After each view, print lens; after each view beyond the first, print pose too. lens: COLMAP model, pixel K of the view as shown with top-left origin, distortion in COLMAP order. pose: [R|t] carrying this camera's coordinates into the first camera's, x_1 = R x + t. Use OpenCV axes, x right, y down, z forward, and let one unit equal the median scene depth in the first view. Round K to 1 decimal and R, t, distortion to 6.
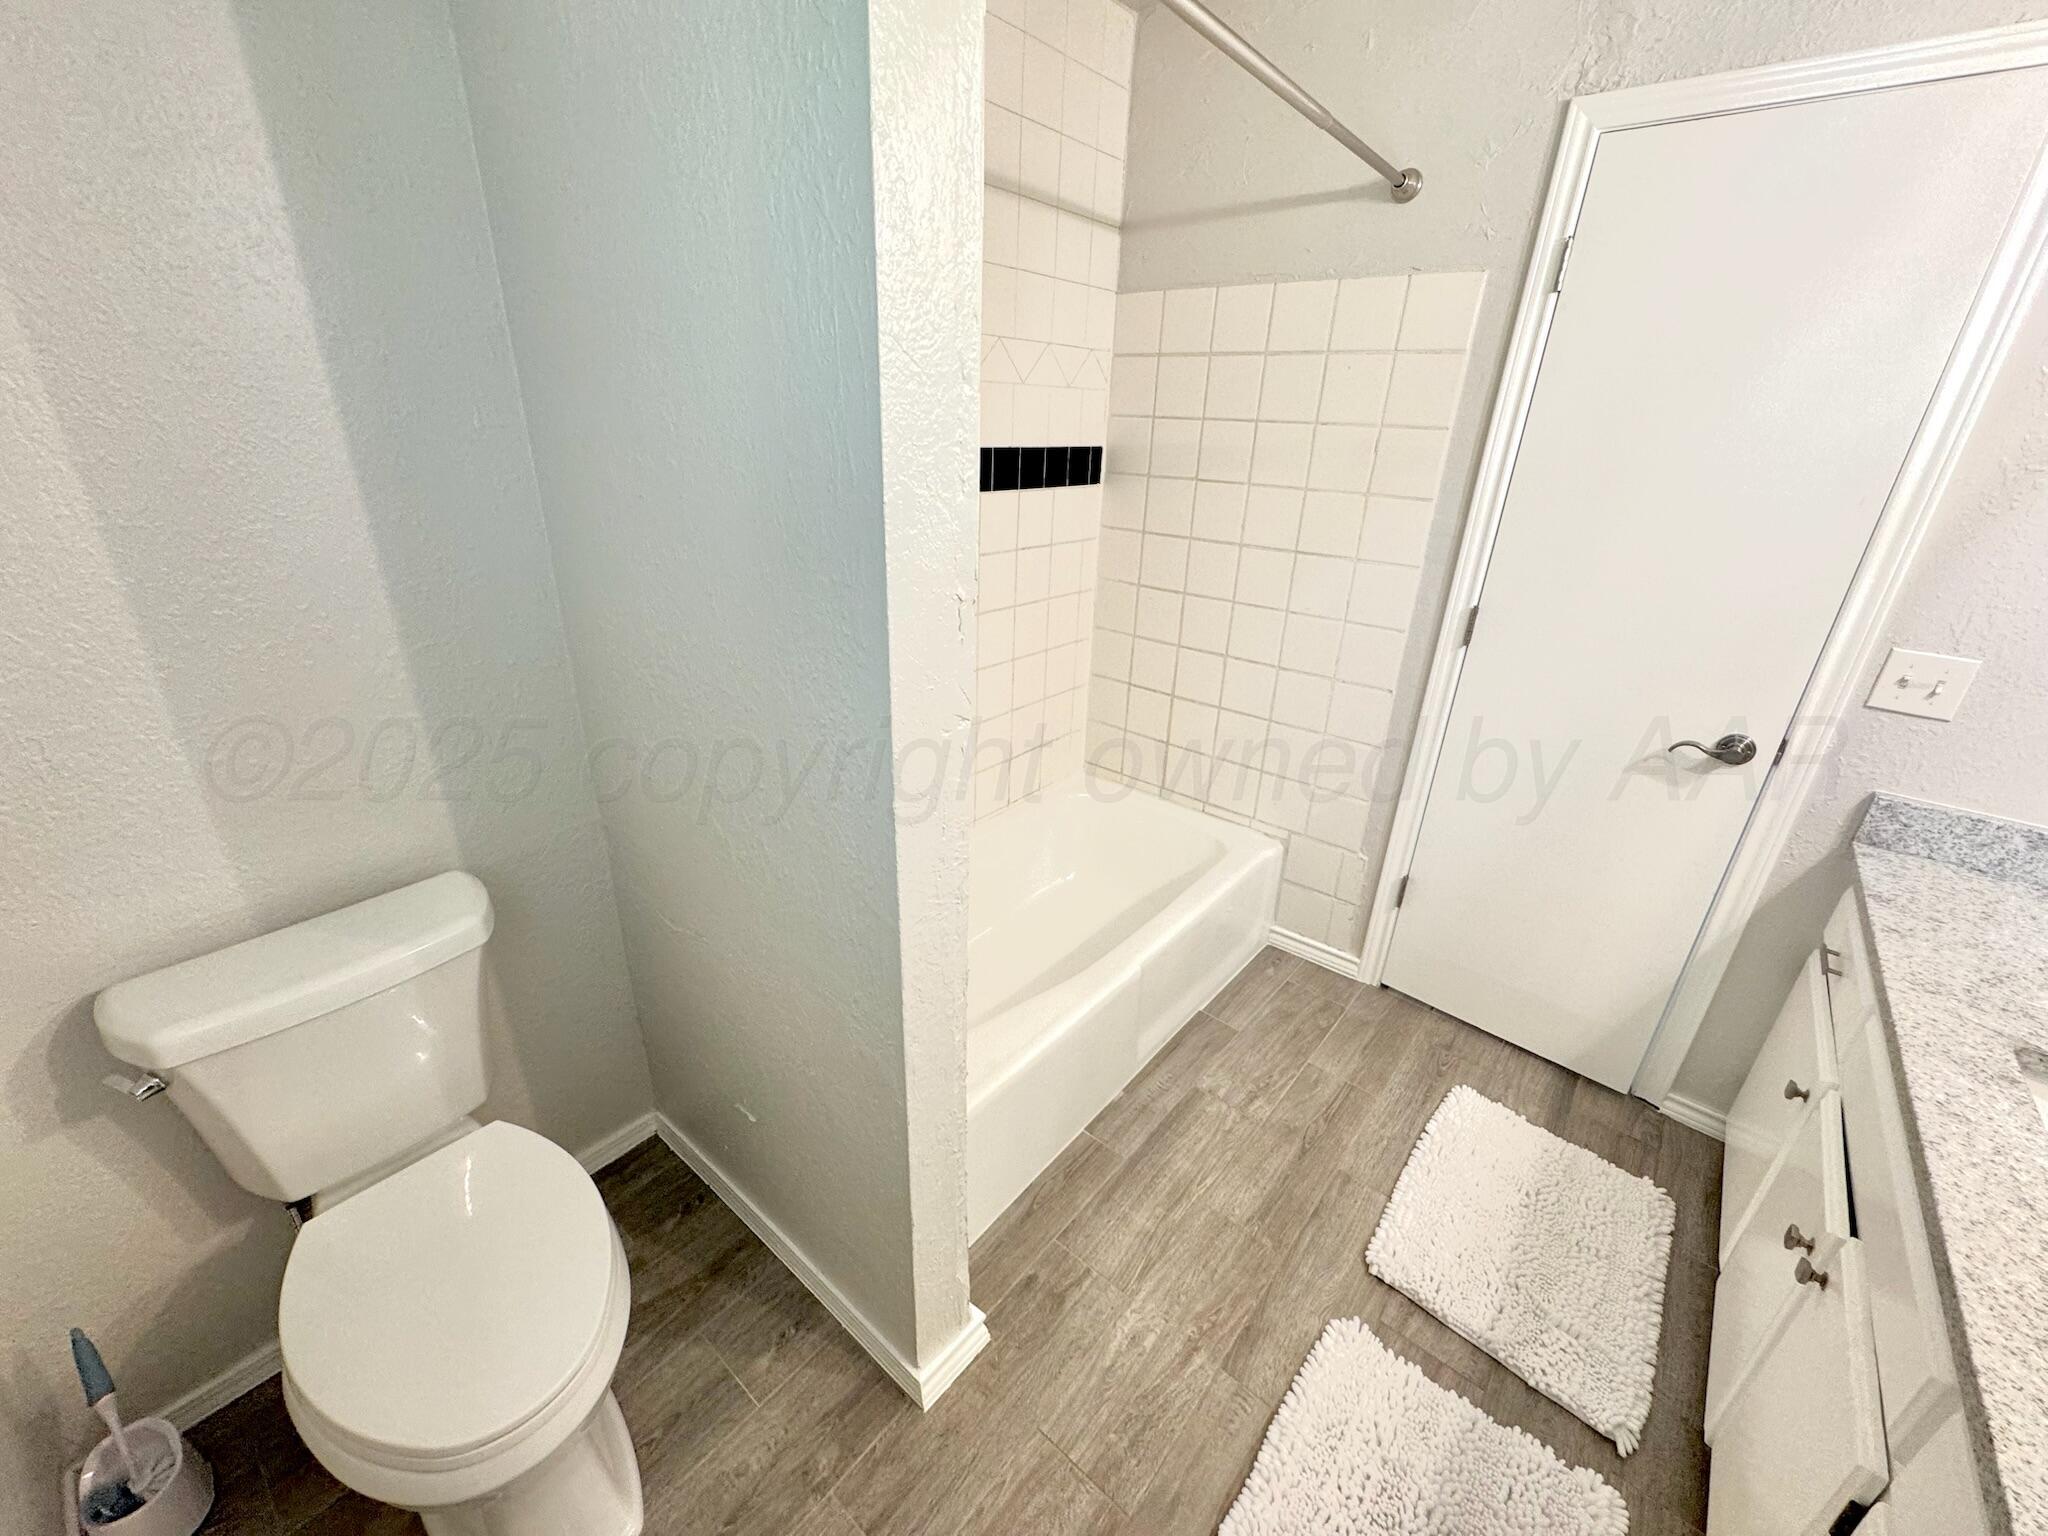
lens RADIAL K [[822.3, 0, 1019.7], [0, 822.3, 764.2], [0, 0, 1]] dist [-0.001321, 0.000170]
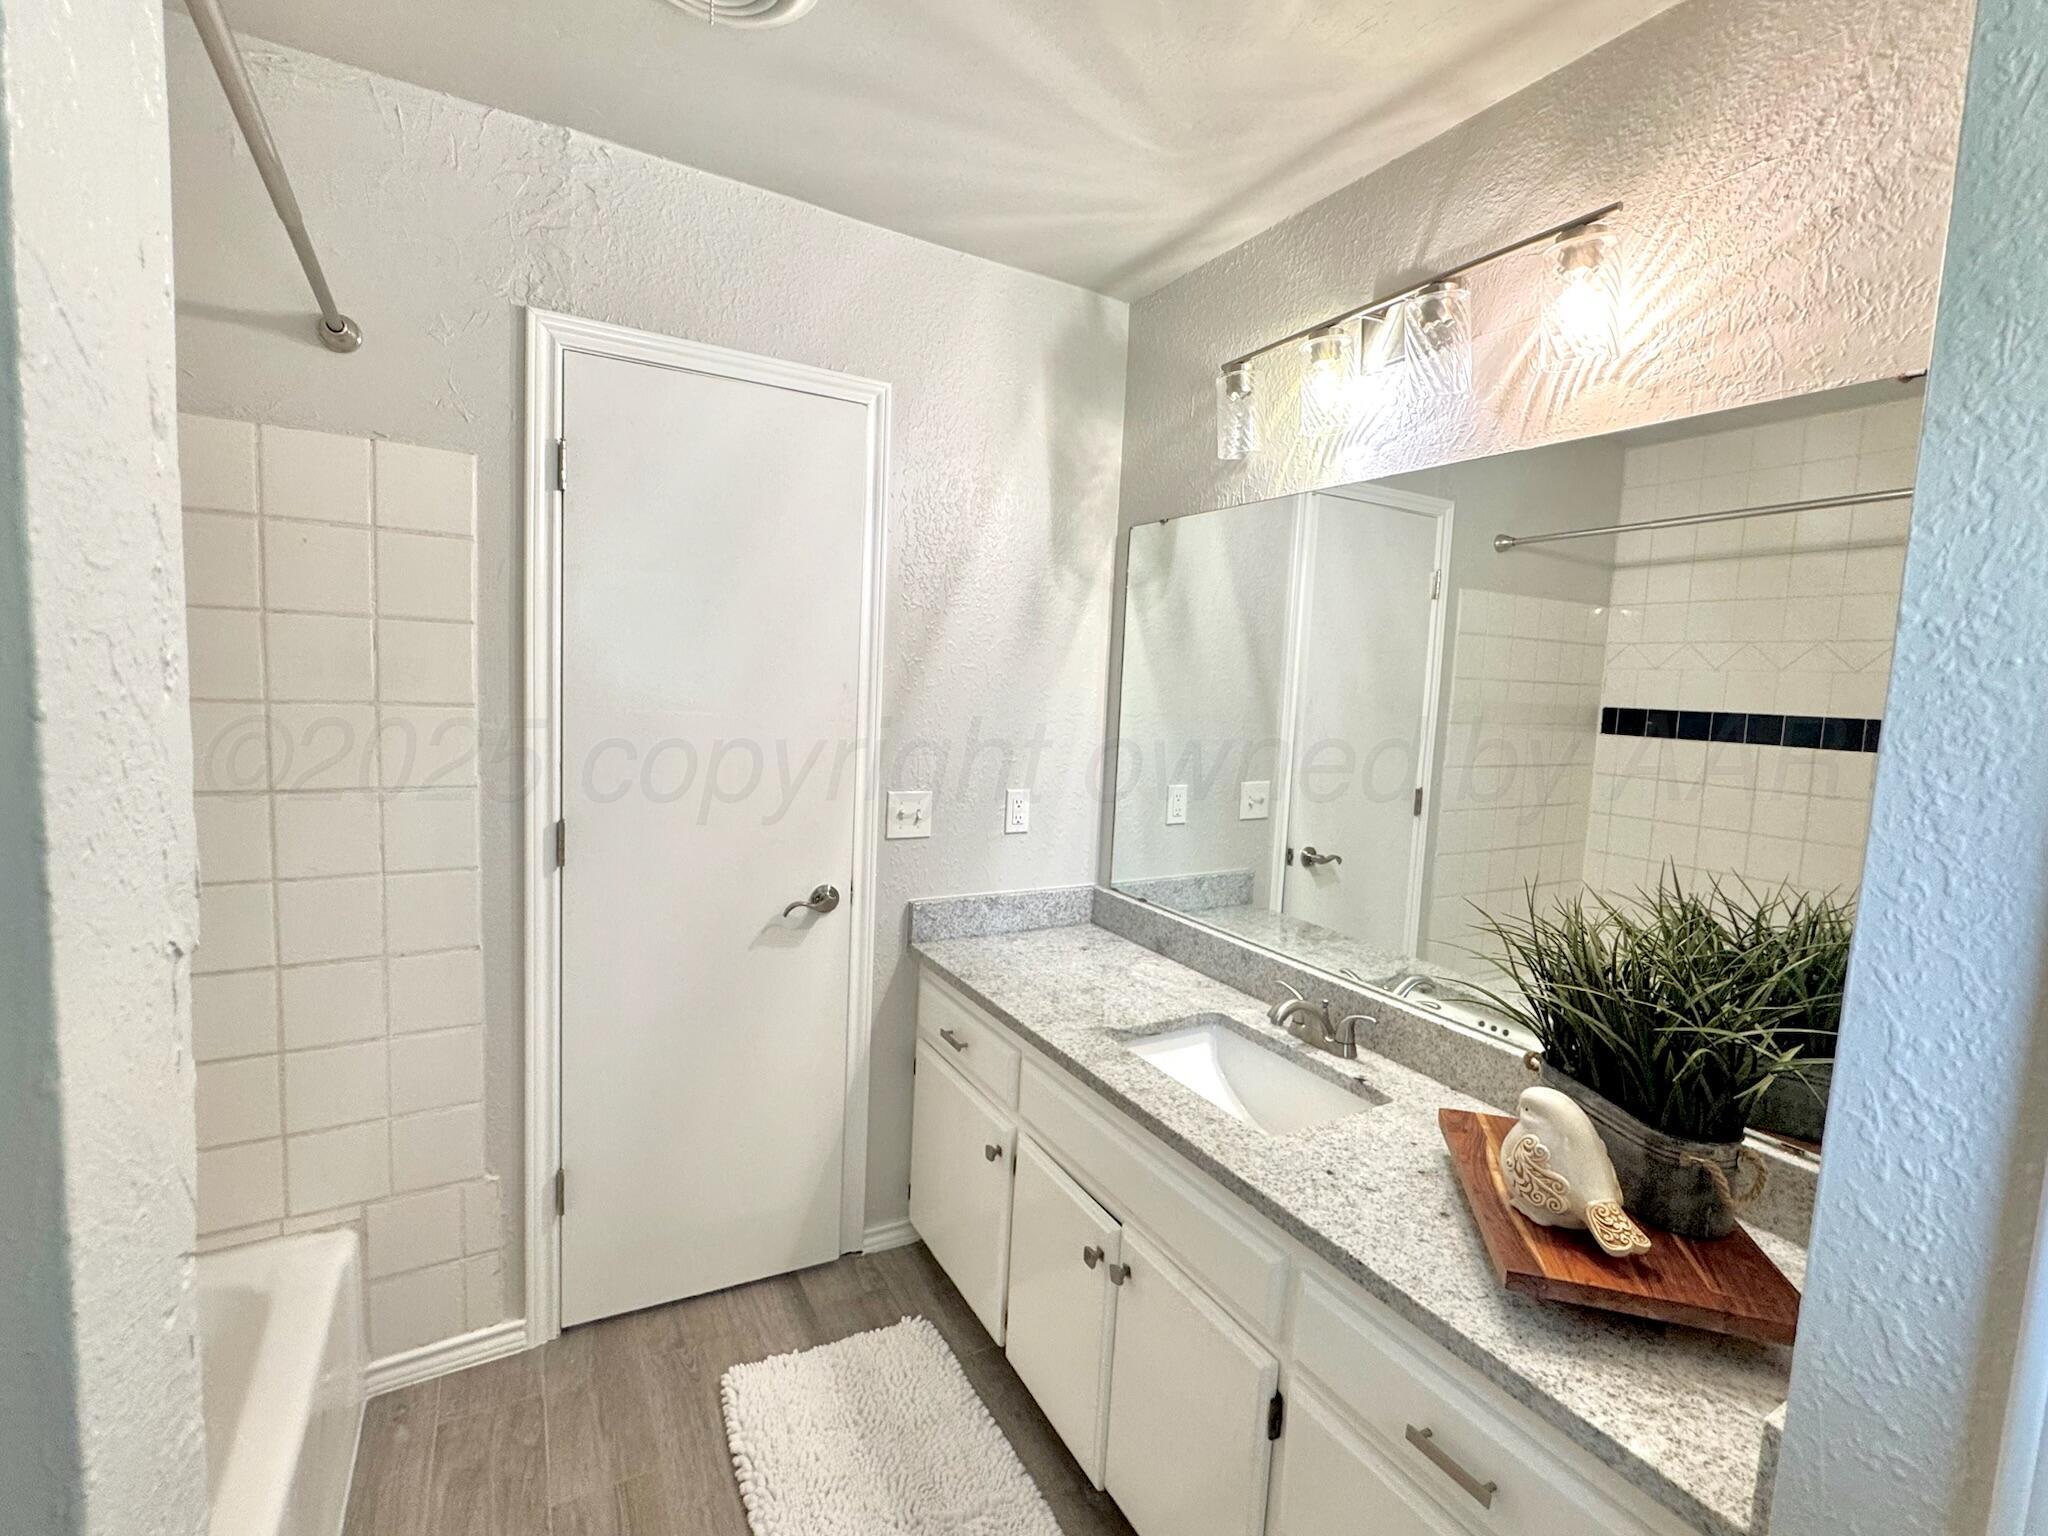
lens RADIAL K [[917.7, 0, 1021.2], [0, 917.7, 762.0], [0, 0, 1]] dist [-0.000259, 0.000272]
pose [[0.343219, -0.106921, 0.933150, -0.173649], [0.340179, 0.940200, -0.017392, -0.074935], [-0.875488, 0.323407, 0.359067, 0.237834]]
